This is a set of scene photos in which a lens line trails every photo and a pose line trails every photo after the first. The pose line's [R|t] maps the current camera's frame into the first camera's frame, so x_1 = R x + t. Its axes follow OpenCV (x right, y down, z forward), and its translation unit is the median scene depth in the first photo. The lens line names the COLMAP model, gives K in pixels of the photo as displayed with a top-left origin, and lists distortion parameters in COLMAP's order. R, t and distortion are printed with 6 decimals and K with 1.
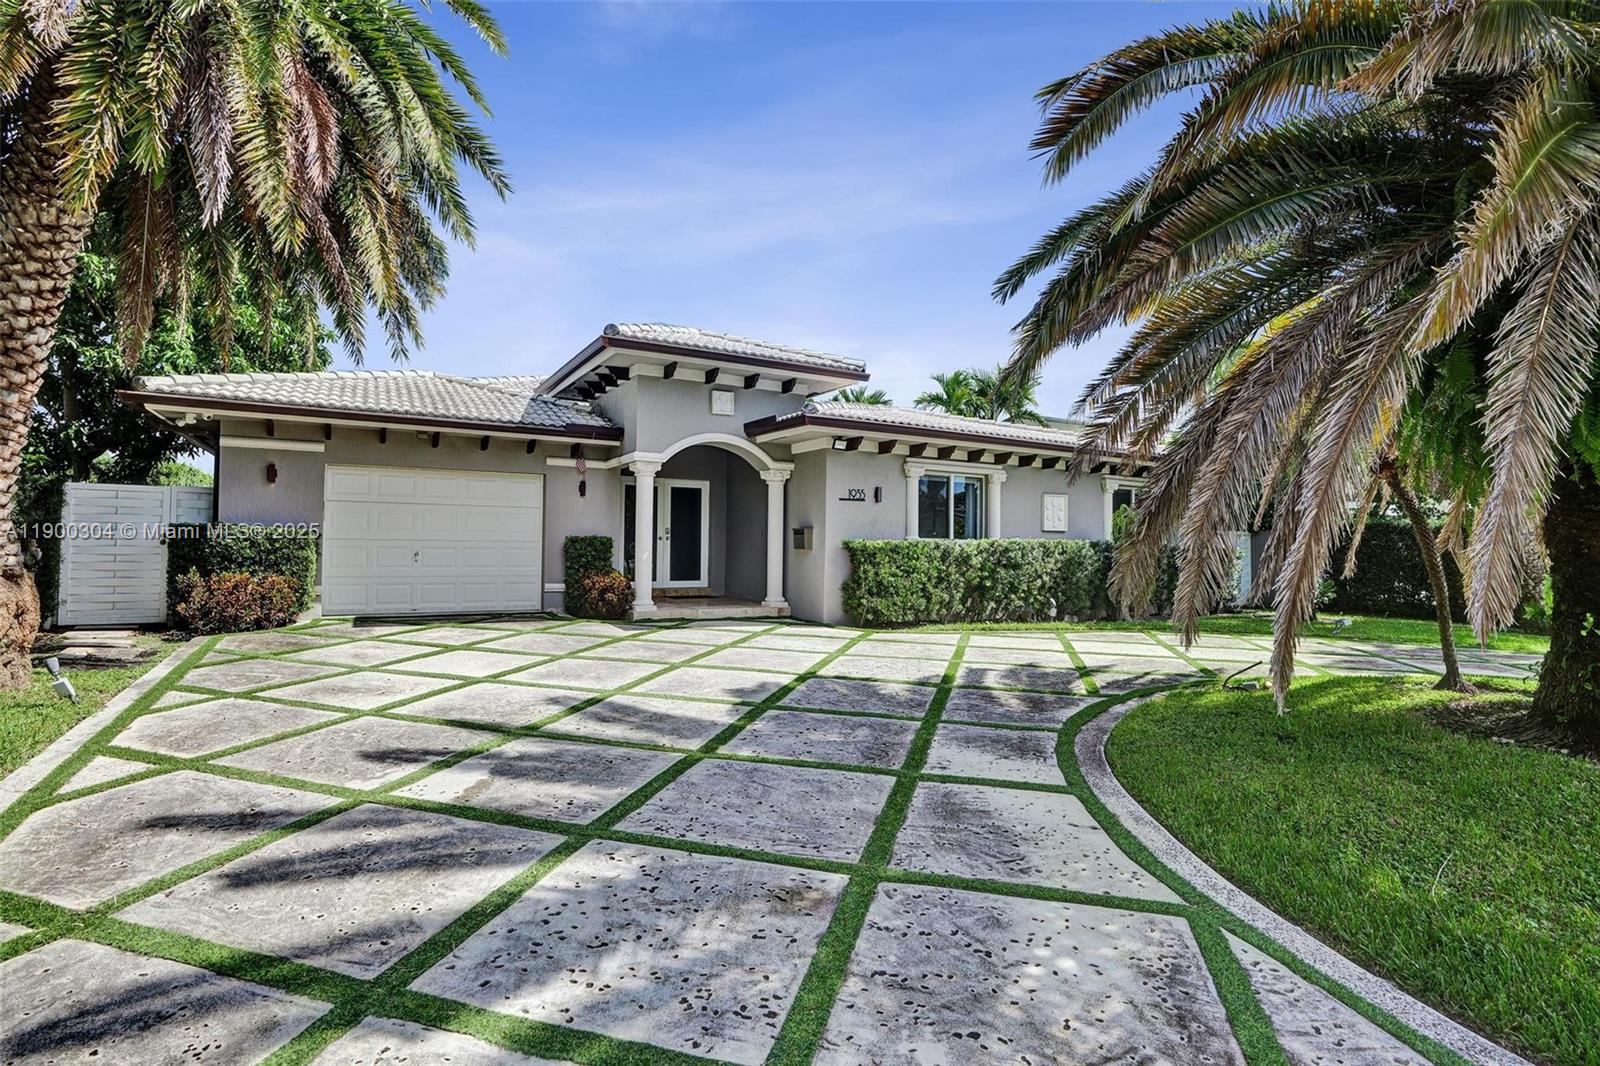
lens RADIAL K [[784.4, 0, 800.0], [0, 784.4, 533.0], [0, 0, 1]] dist [-0.072719, 0.030623]
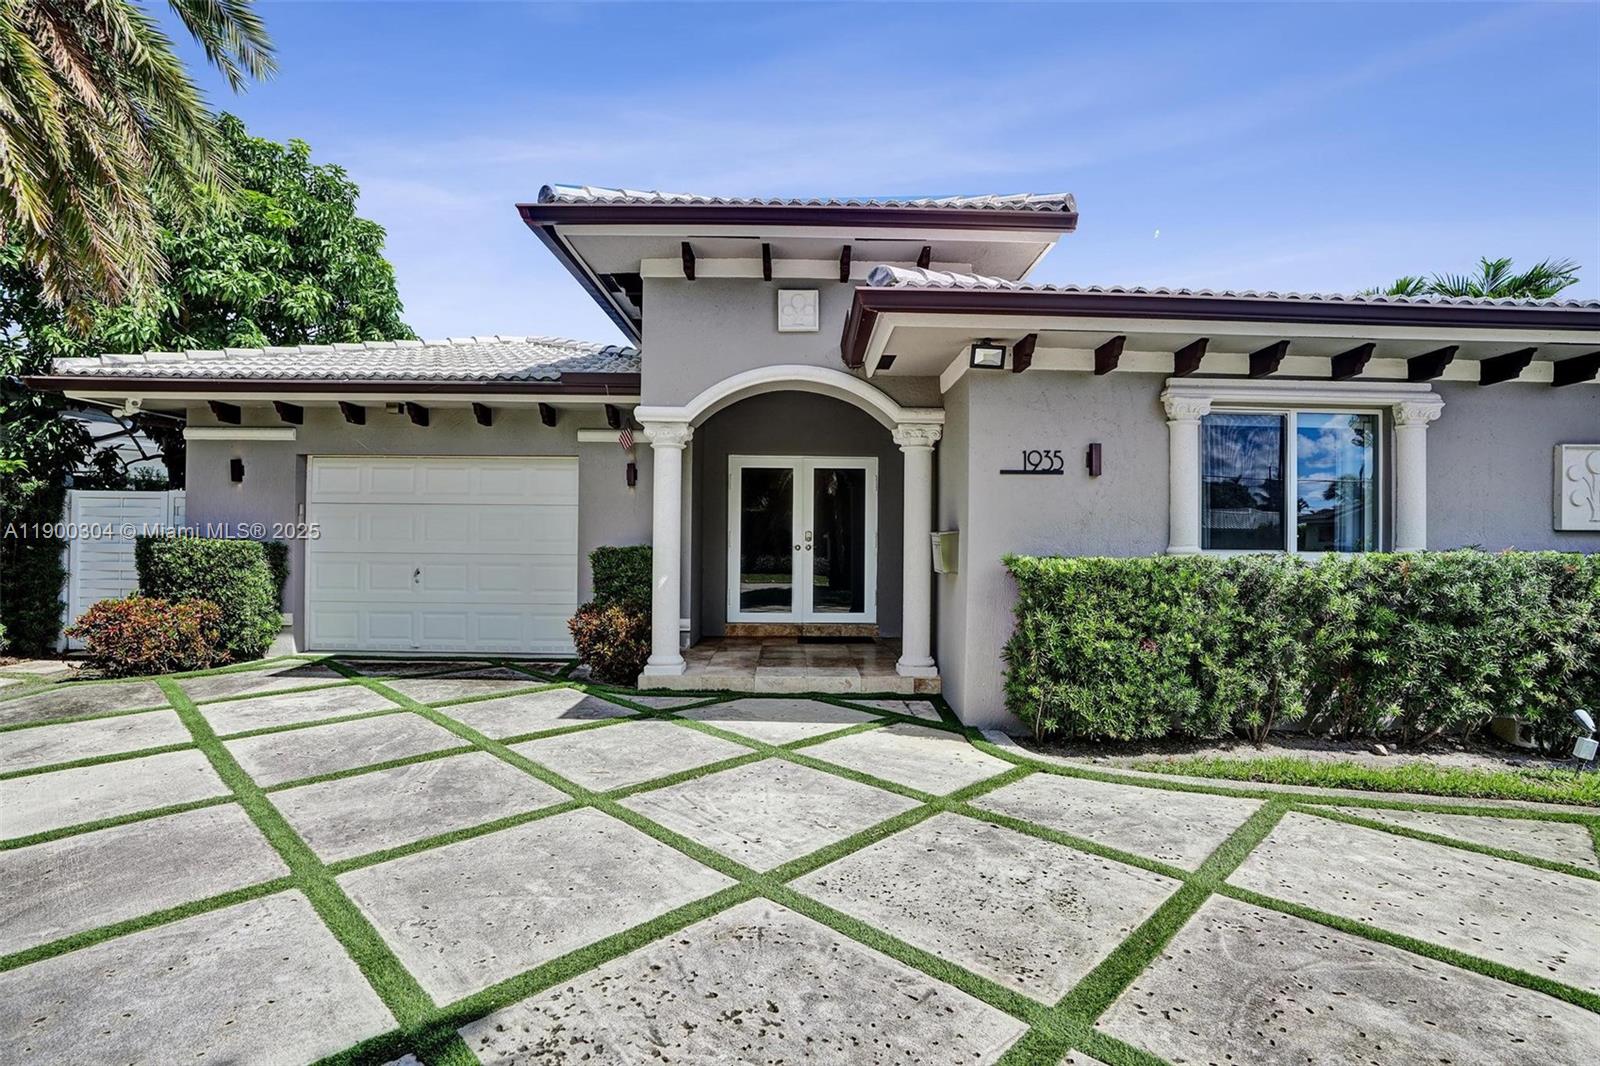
lens RADIAL K [[784.4, 0, 800.0], [0, 784.4, 533.0], [0, 0, 1]] dist [-0.072719, 0.030623]
pose [[0.873599, -0.008425, -0.486574, 0.170891], [0.009860, 0.999951, 0.000388, -0.006359], [0.486547, -0.005137, 0.873639, 0.500640]]
